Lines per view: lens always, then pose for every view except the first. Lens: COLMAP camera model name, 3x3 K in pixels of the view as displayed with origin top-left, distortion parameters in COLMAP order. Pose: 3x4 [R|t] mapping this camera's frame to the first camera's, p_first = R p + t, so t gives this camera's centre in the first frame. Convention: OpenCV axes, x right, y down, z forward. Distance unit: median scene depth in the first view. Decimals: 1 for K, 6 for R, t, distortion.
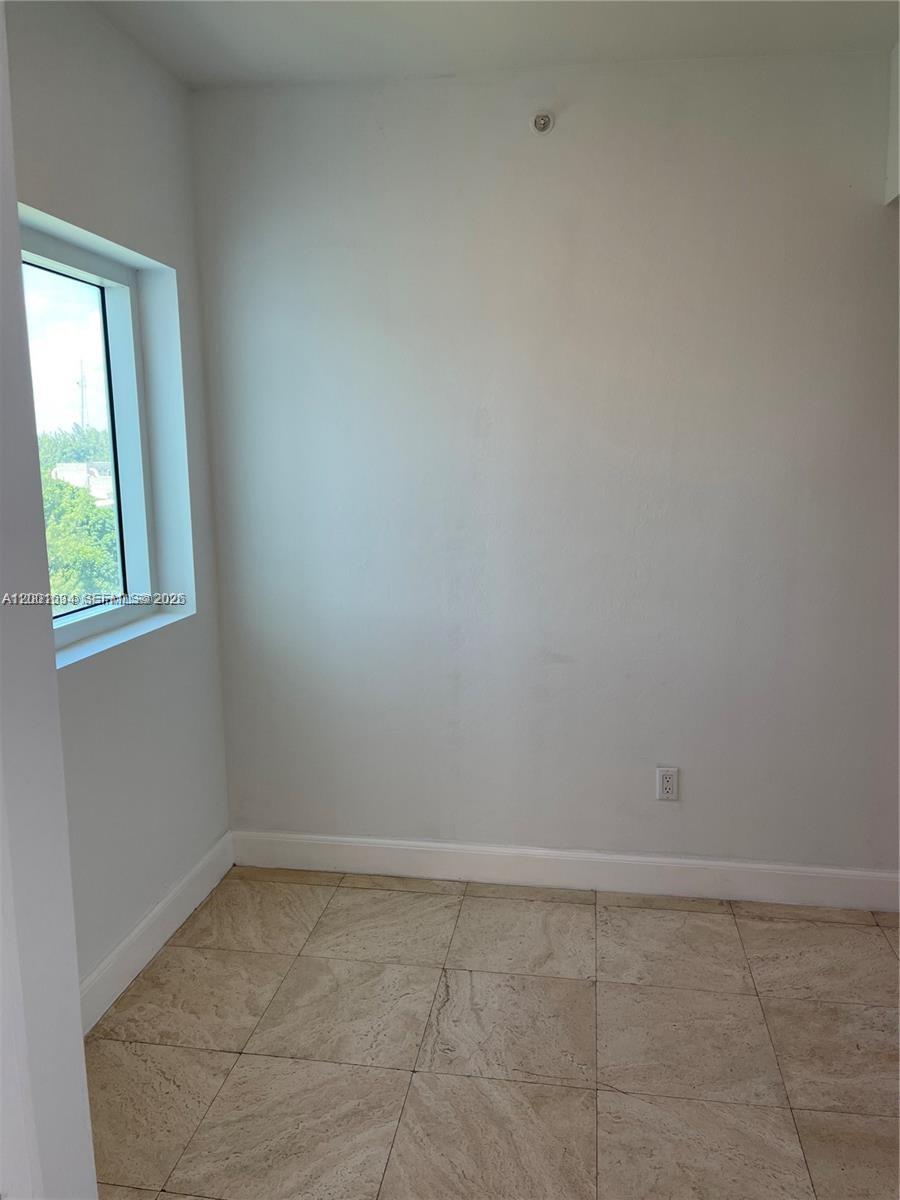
lens RADIAL K [[910.5, 0, 459.6], [0, 910.5, 603.1], [0, 0, 1]] dist [0.075805, -0.104066]
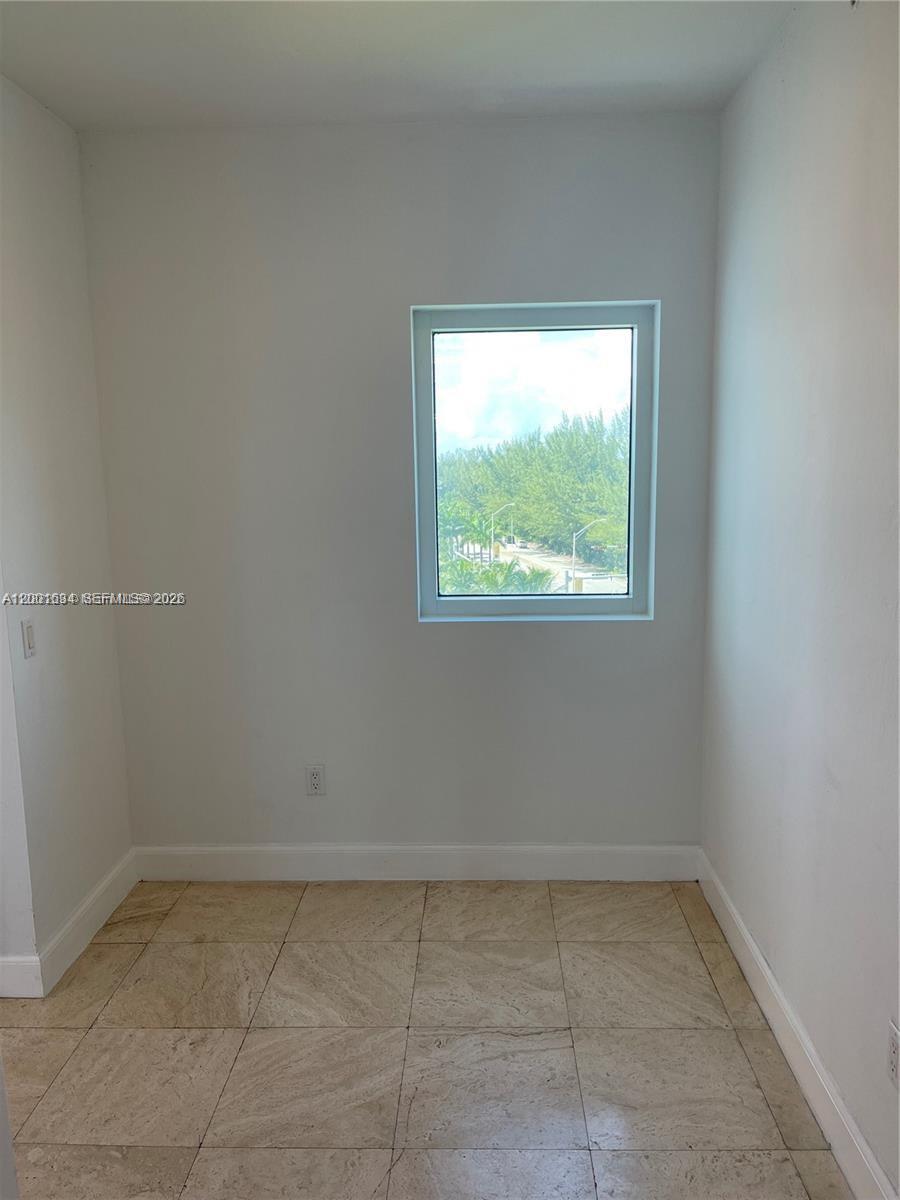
lens RADIAL K [[910.5, 0, 459.6], [0, 910.5, 603.1], [0, 0, 1]] dist [0.075805, -0.104066]
pose [[0.103719, 0.150315, -0.983182, 0.904939], [-0.145242, 0.980206, 0.134538, -0.149730], [0.983945, 0.128845, 0.123498, 0.782043]]
